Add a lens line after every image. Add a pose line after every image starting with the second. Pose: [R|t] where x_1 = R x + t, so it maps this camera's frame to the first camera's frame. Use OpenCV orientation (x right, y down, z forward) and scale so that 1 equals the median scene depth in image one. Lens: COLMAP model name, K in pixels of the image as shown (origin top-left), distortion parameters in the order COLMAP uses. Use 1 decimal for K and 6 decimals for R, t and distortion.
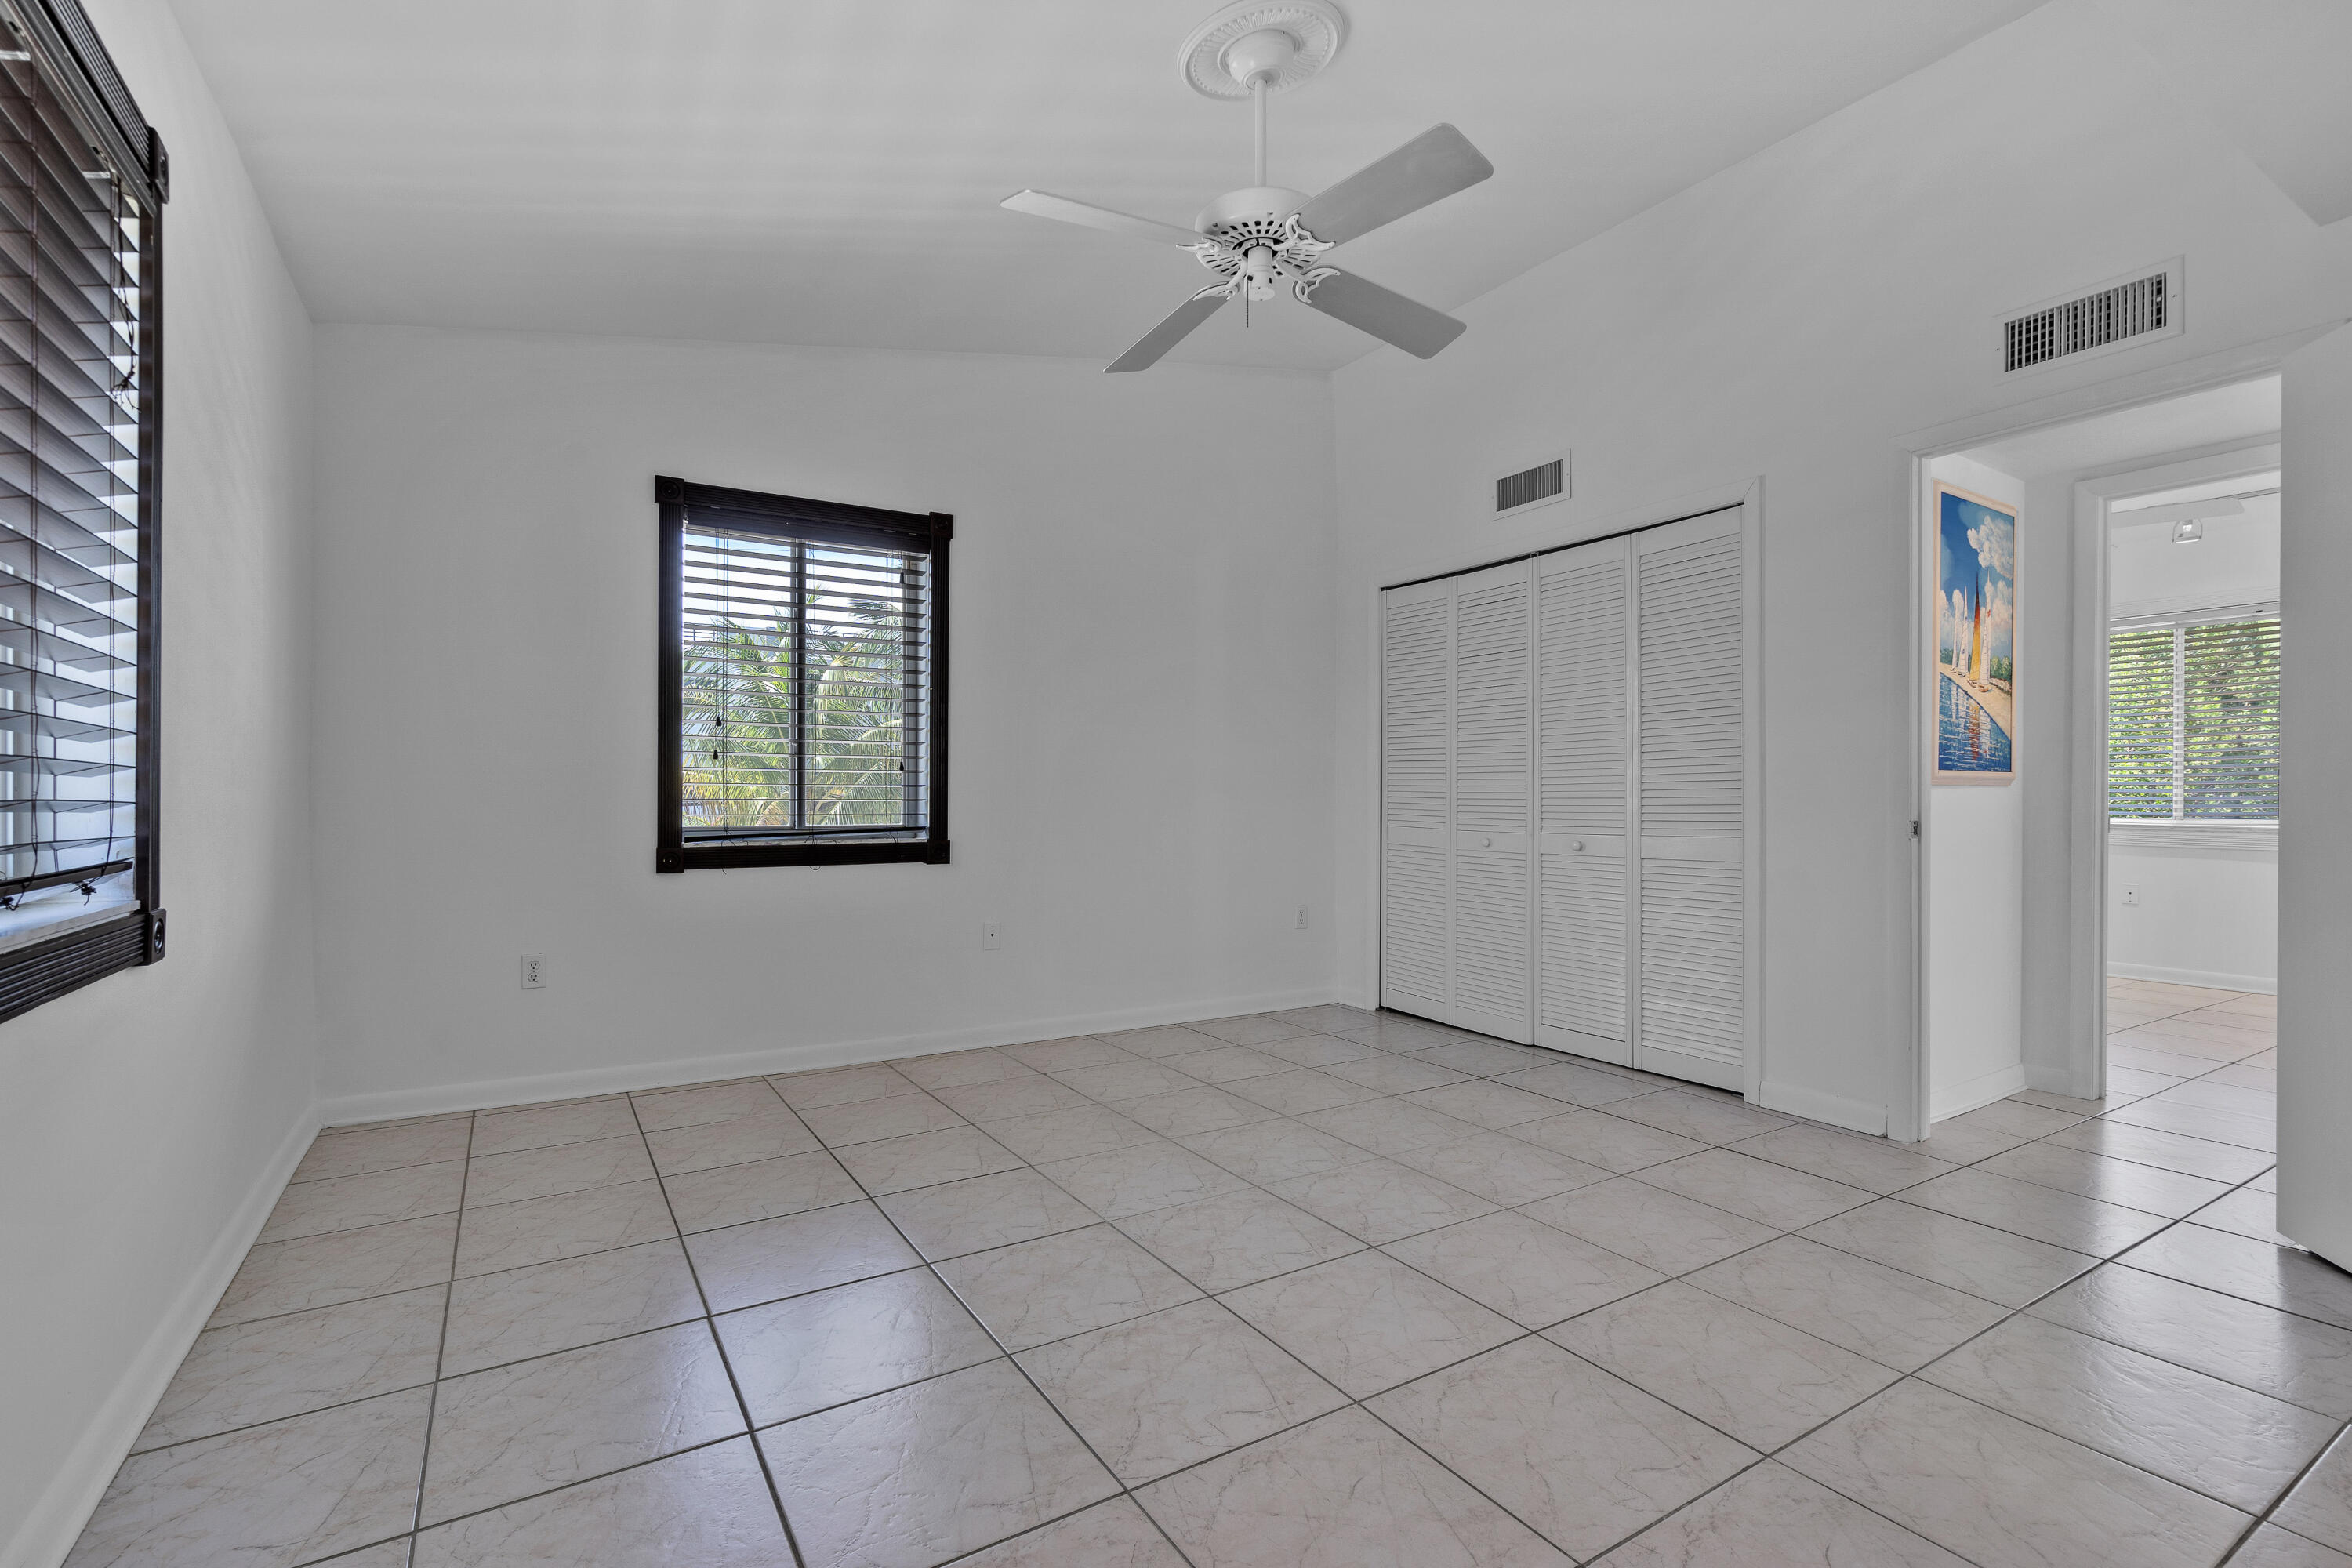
lens RADIAL K [[1067.1, 0, 1162.9], [0, 1067.1, 762.3], [0, 0, 1]] dist [-0.004590, -0.000086]
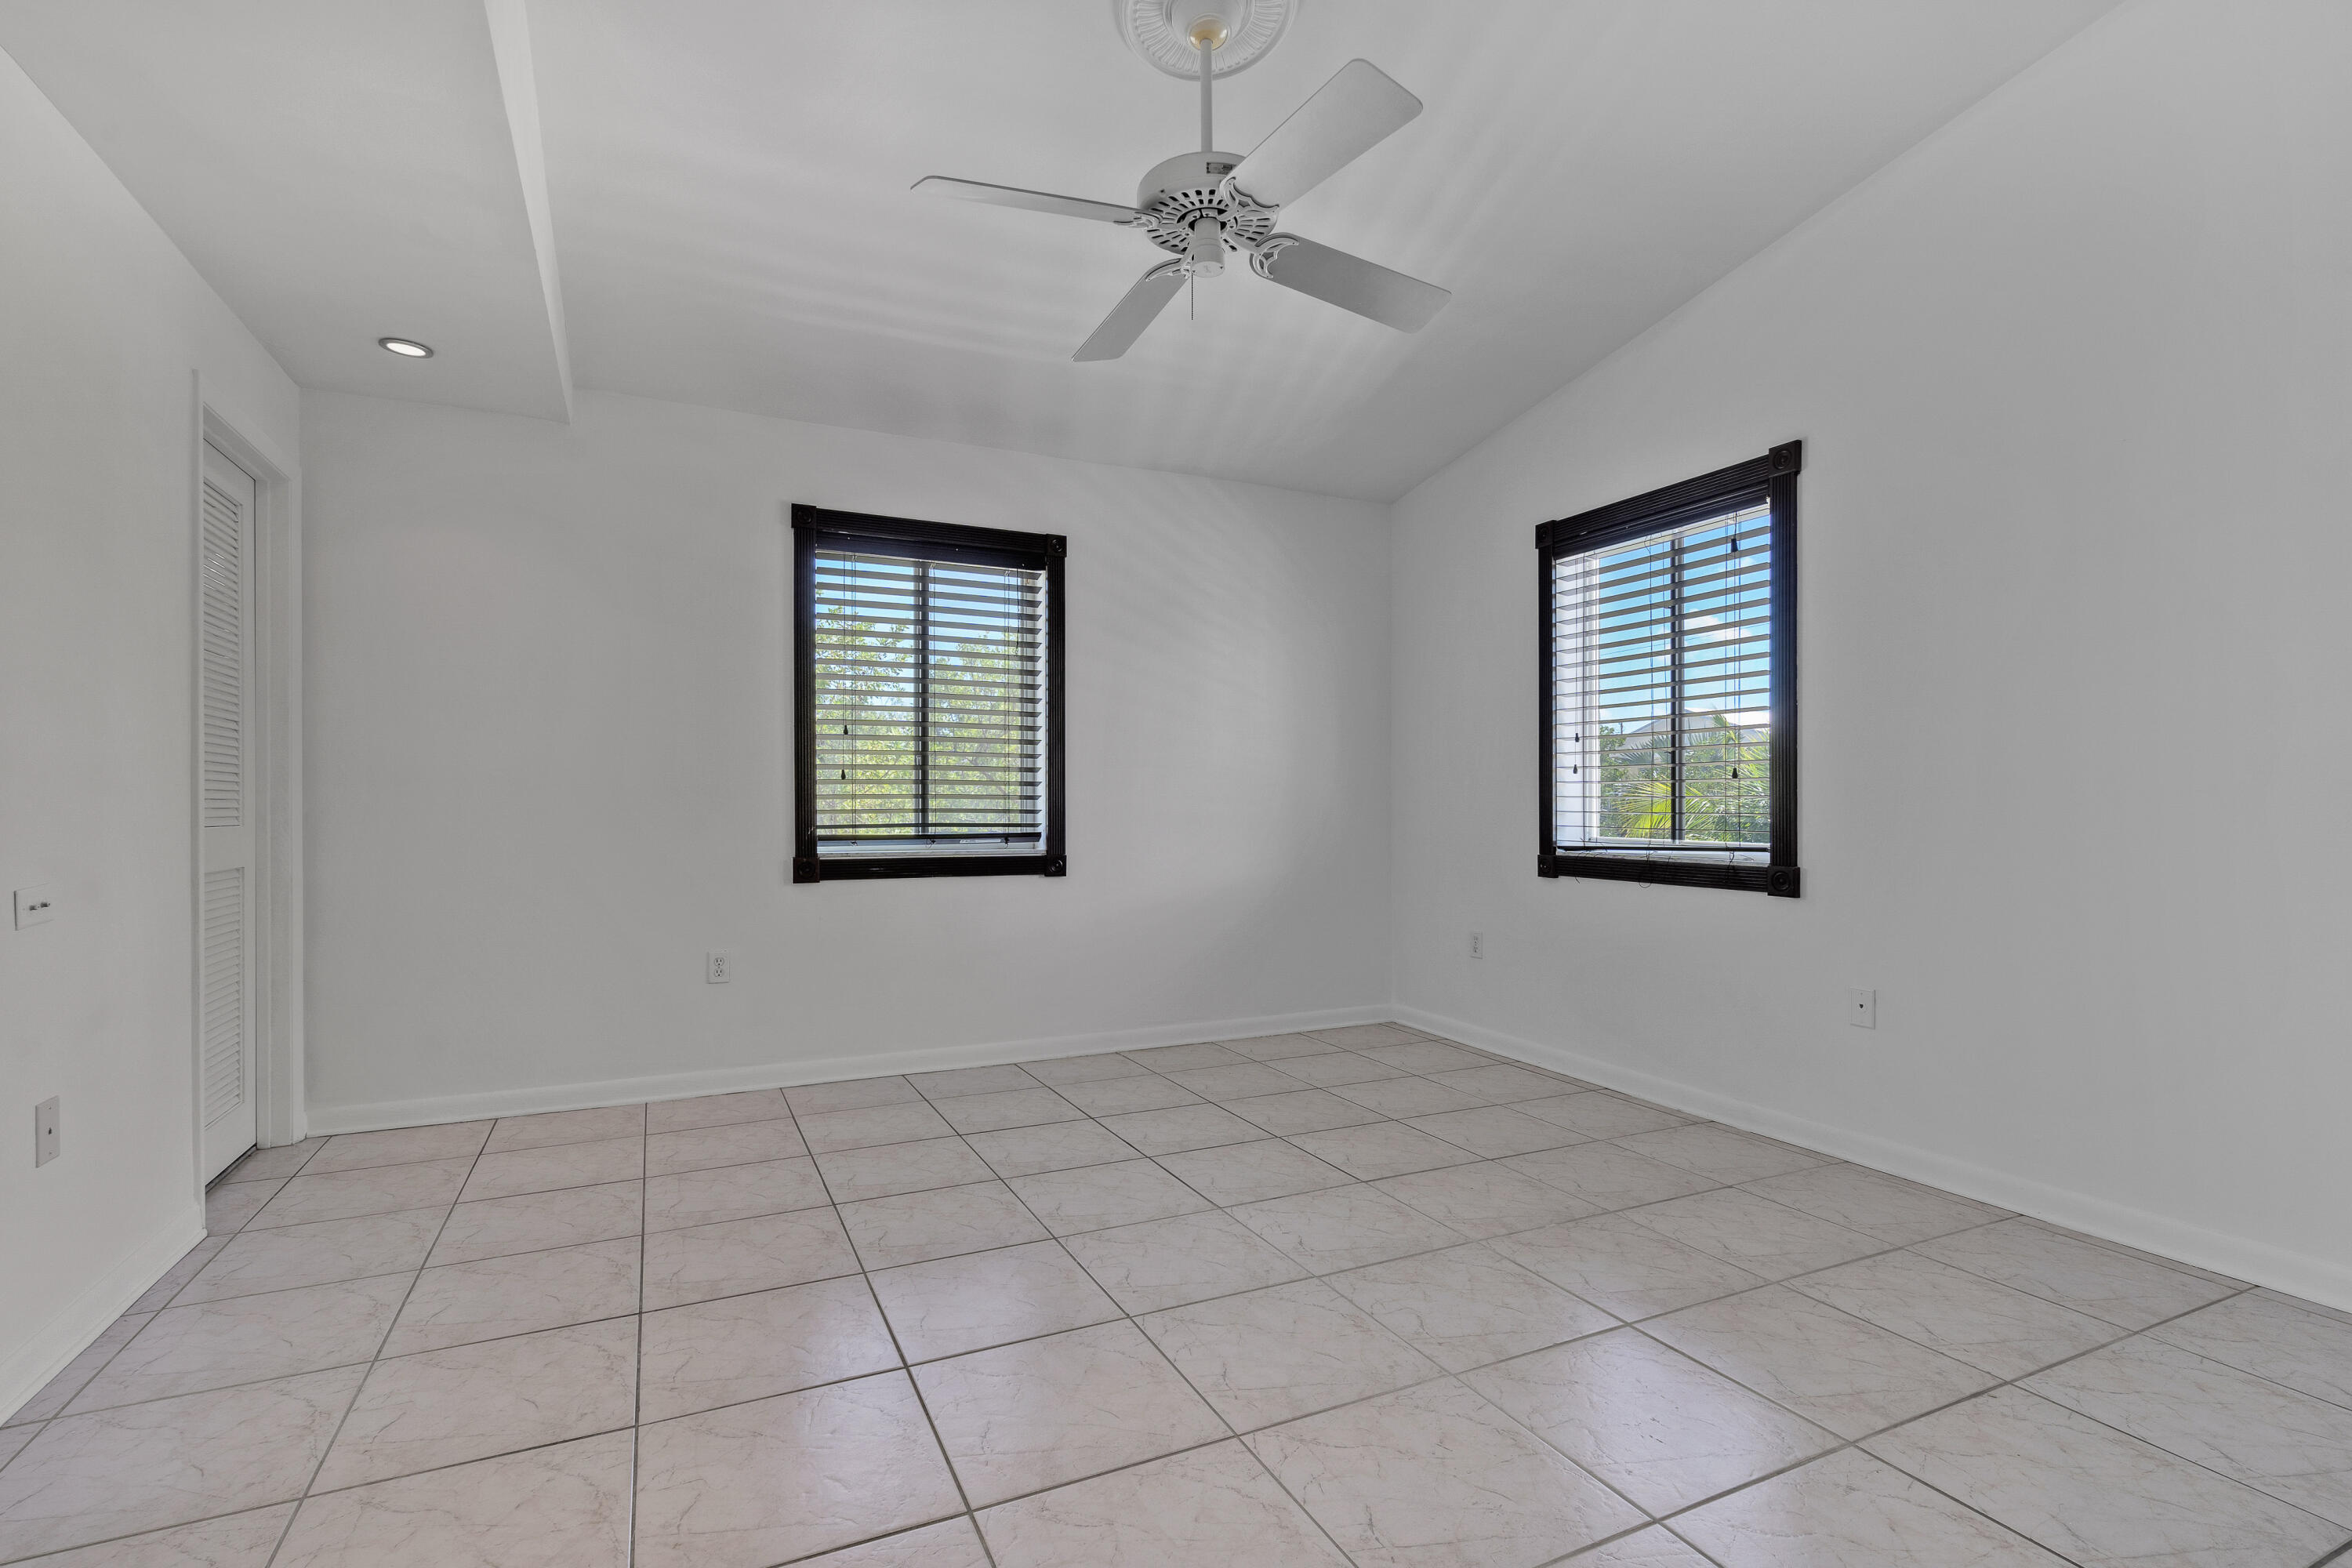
lens RADIAL K [[1067.1, 0, 1165.0], [0, 1067.1, 803.8], [0, 0, 1]] dist [-0.004590, -0.000086]
pose [[-0.099954, -0.000987, -0.994992, 0.727781], [0.030649, 0.999522, -0.004070, 0.019777], [0.994520, -0.030902, -0.099876, 0.760061]]
